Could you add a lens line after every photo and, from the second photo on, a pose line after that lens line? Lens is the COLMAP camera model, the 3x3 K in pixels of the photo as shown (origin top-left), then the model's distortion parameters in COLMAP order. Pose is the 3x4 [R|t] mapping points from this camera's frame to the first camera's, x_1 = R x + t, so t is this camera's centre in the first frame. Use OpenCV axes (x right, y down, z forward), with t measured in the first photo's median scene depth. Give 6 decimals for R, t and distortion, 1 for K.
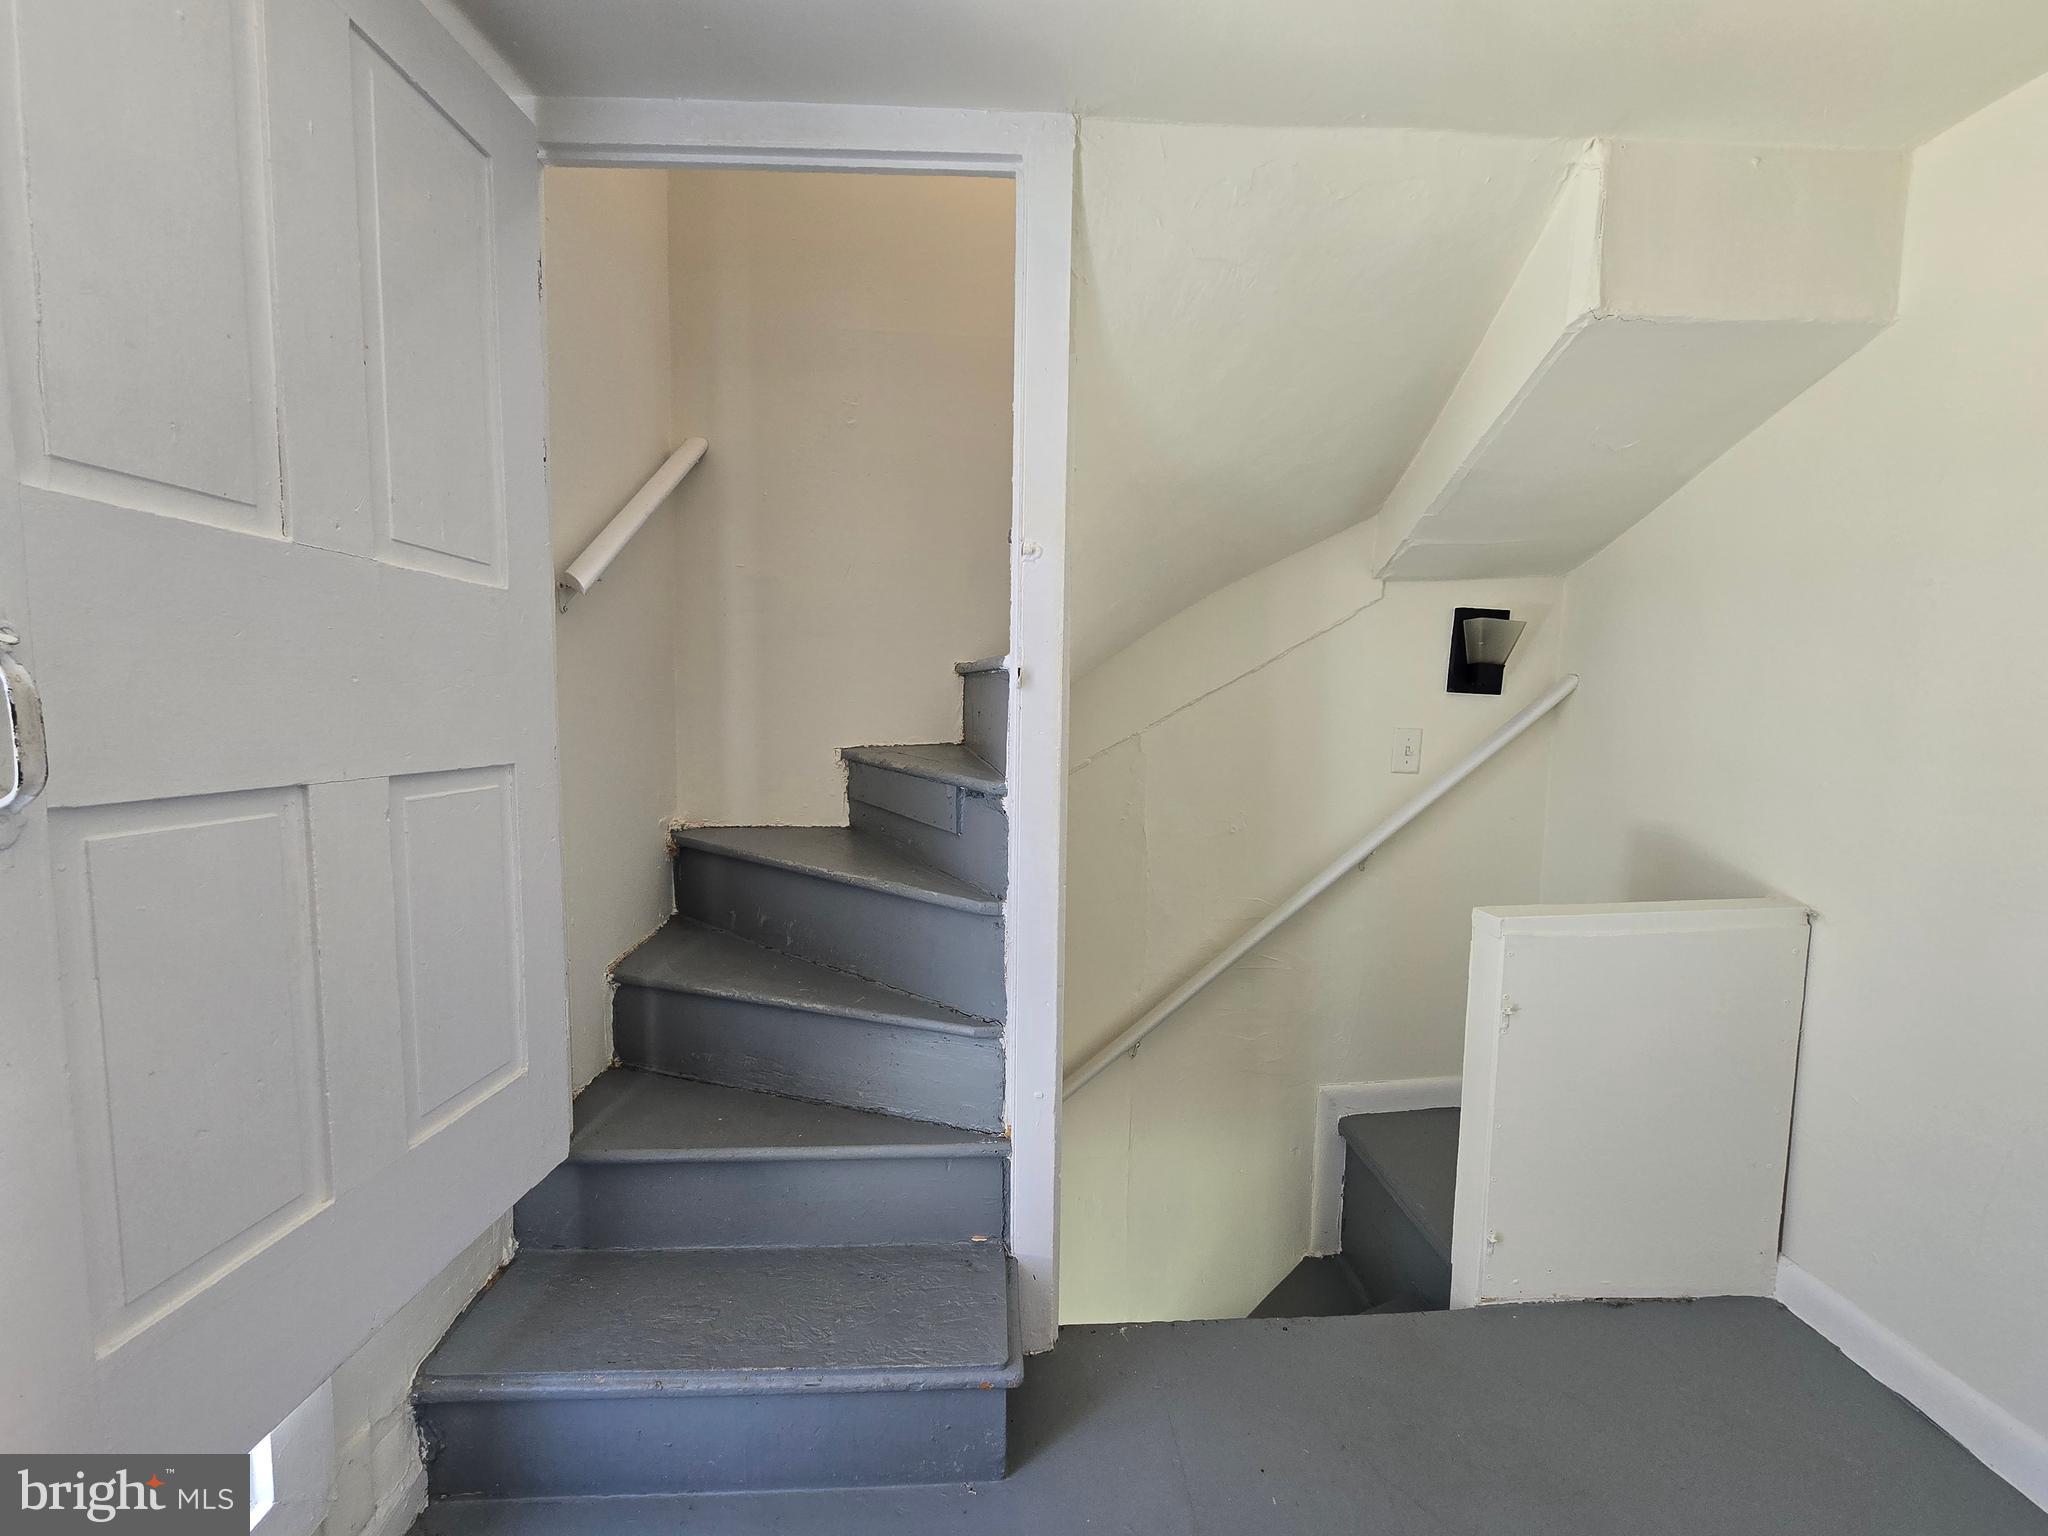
lens RADIAL K [[837.2, 0, 1033.6], [0, 837.2, 780.0], [0, 0, 1]] dist [-0.003092, 0.001876]
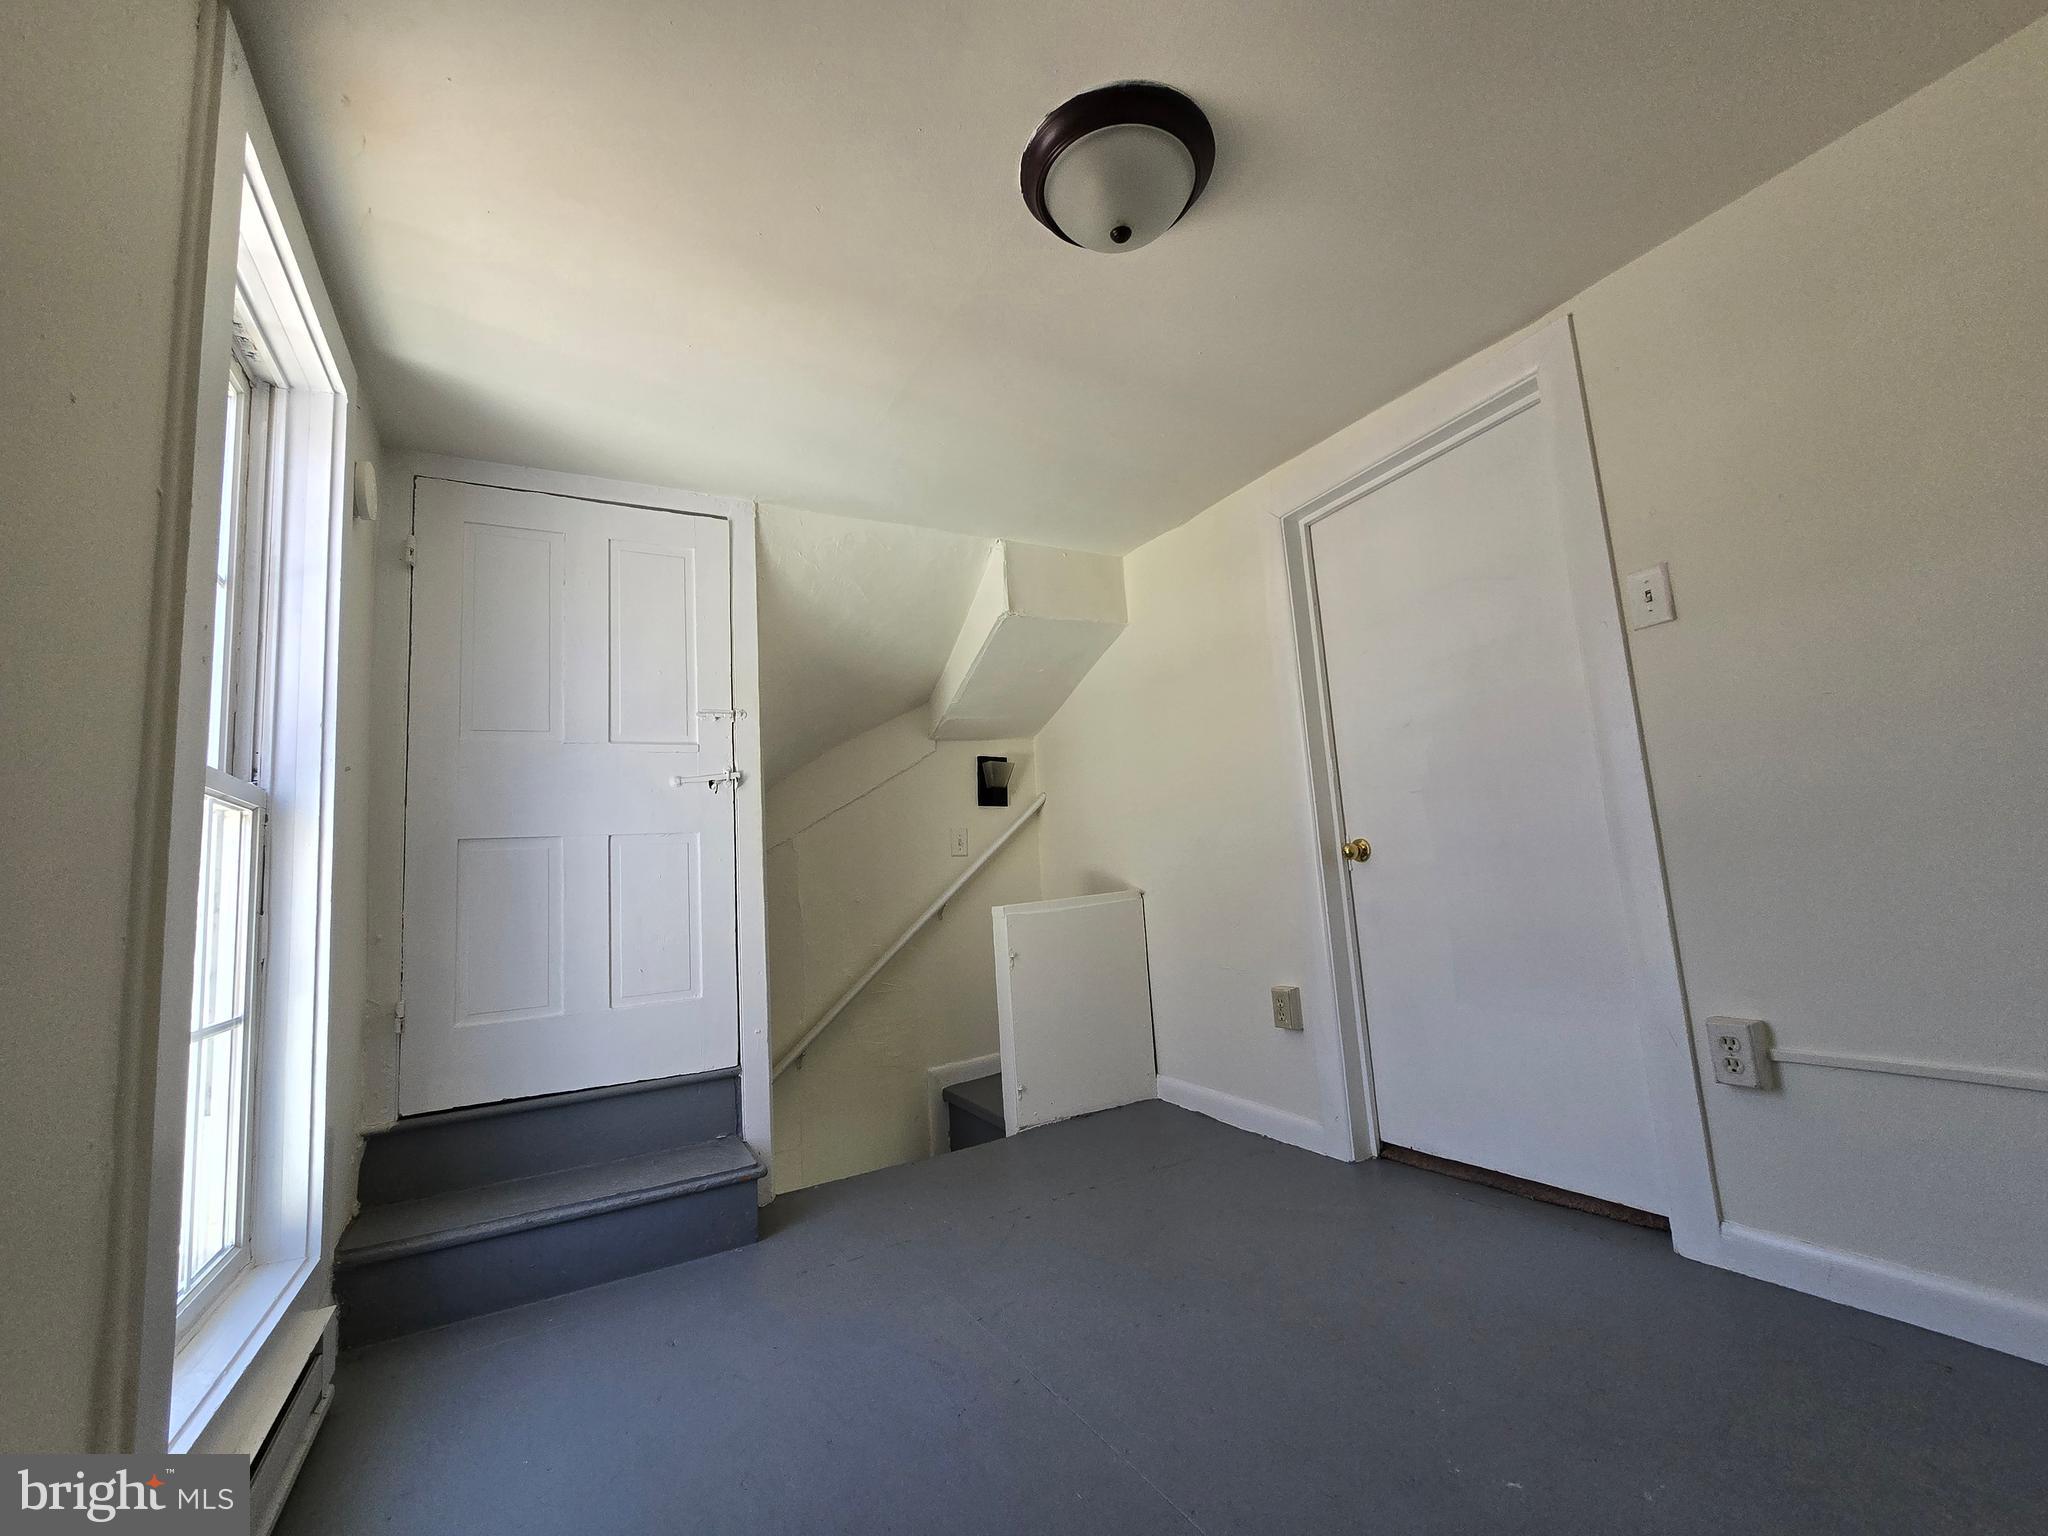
lens RADIAL K [[837.2, 0, 1032.3], [0, 837.2, 767.5], [0, 0, 1]] dist [-0.003092, 0.001876]
pose [[0.891609, -0.015026, 0.452557, -0.195637], [0.118470, 0.972376, -0.201119, 0.207557], [-0.437033, 0.232934, 0.868760, -0.623497]]
